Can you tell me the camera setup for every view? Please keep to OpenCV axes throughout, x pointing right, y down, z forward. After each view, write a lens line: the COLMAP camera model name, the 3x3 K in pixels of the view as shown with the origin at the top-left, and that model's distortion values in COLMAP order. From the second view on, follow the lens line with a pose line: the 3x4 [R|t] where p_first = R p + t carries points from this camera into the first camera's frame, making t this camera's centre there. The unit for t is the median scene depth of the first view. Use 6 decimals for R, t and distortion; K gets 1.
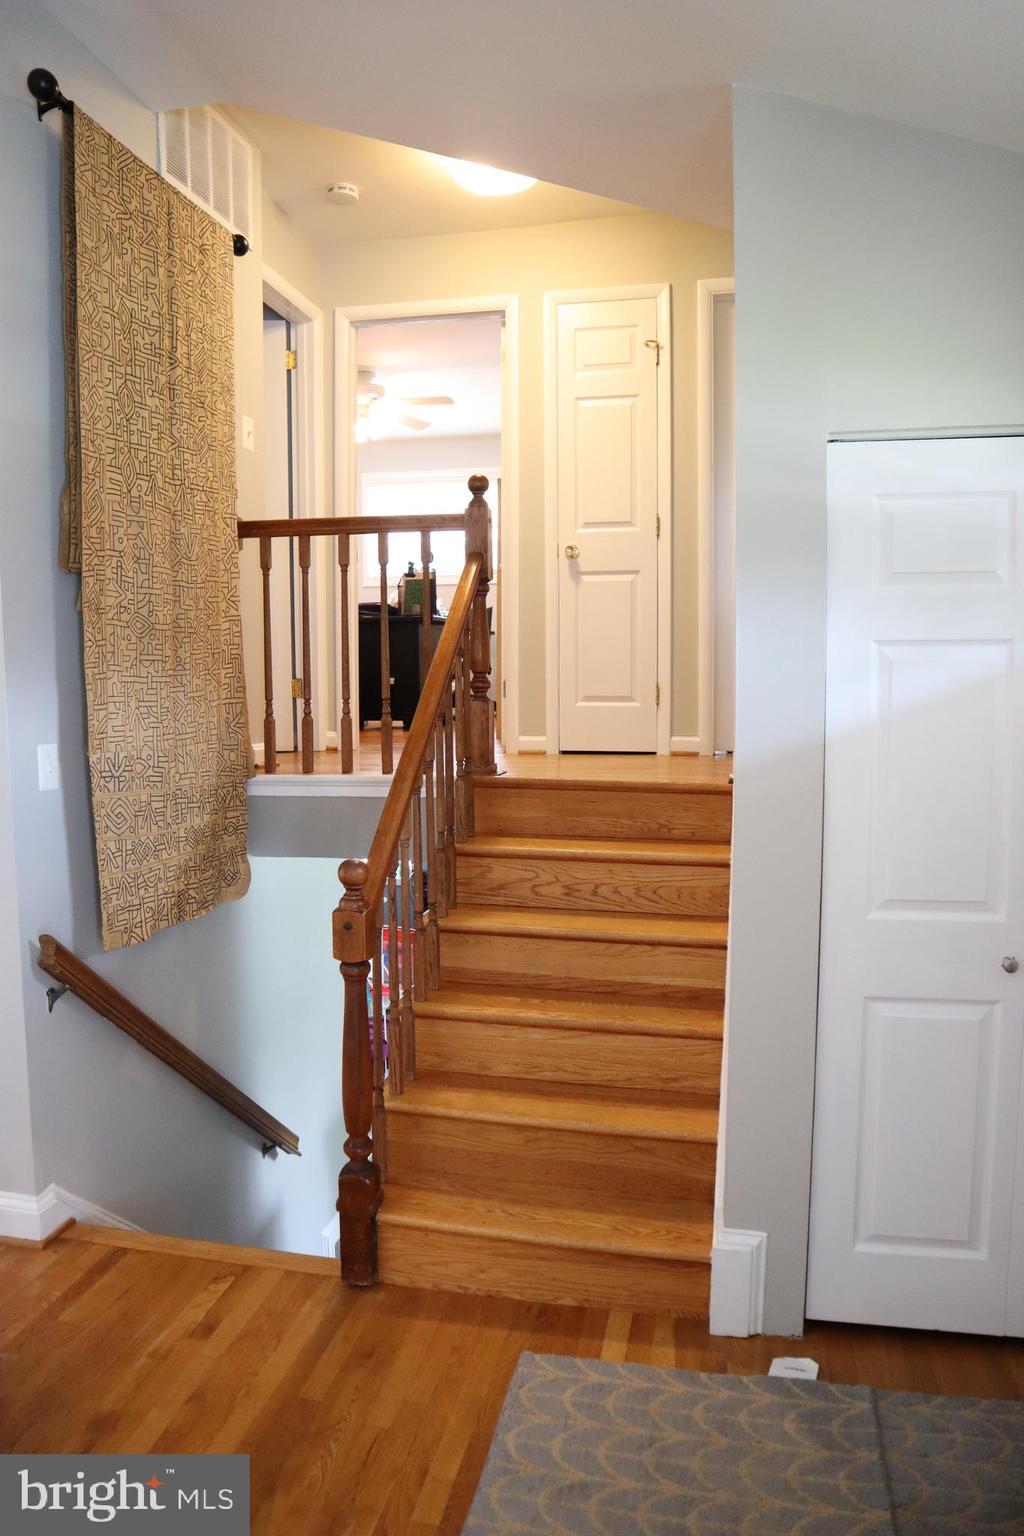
lens RADIAL K [[1058.7, 0, 513.0], [0, 1058.7, 767.9], [0, 0, 1]] dist [-0.060223, 0.012412]
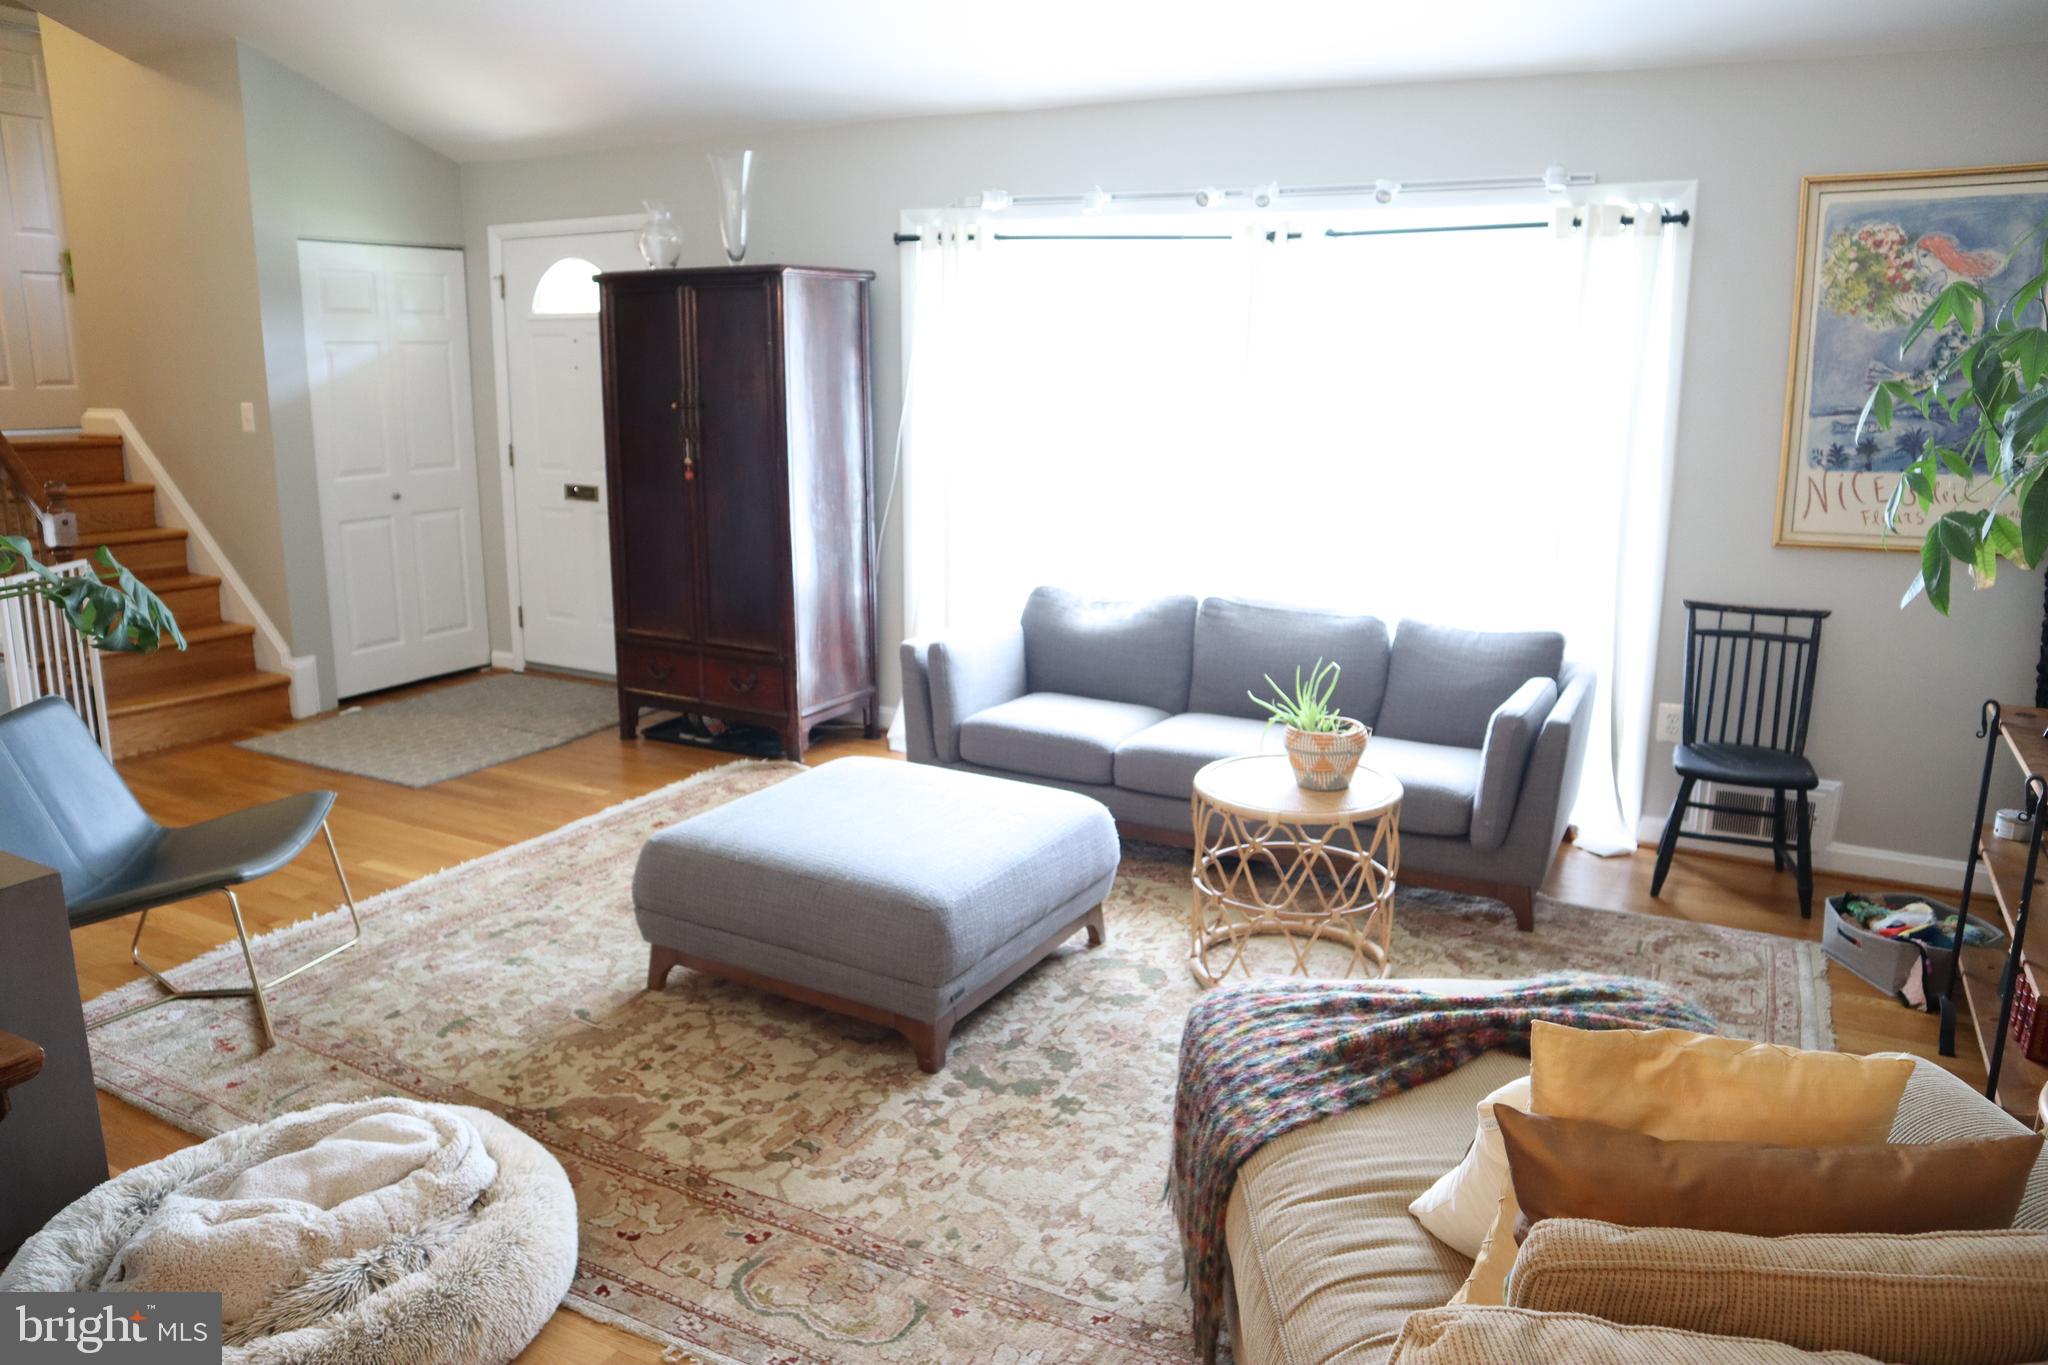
lens RADIAL K [[1411.6, 0, 1021.1], [0, 1411.6, 675.0], [0, 0, 1]] dist [-0.060223, 0.012412]
pose [[0.269785, -0.209219, 0.939917, -1.875313], [0.085738, 0.977453, 0.192965, 0.101790], [-0.959096, 0.028527, 0.281640, -0.987518]]
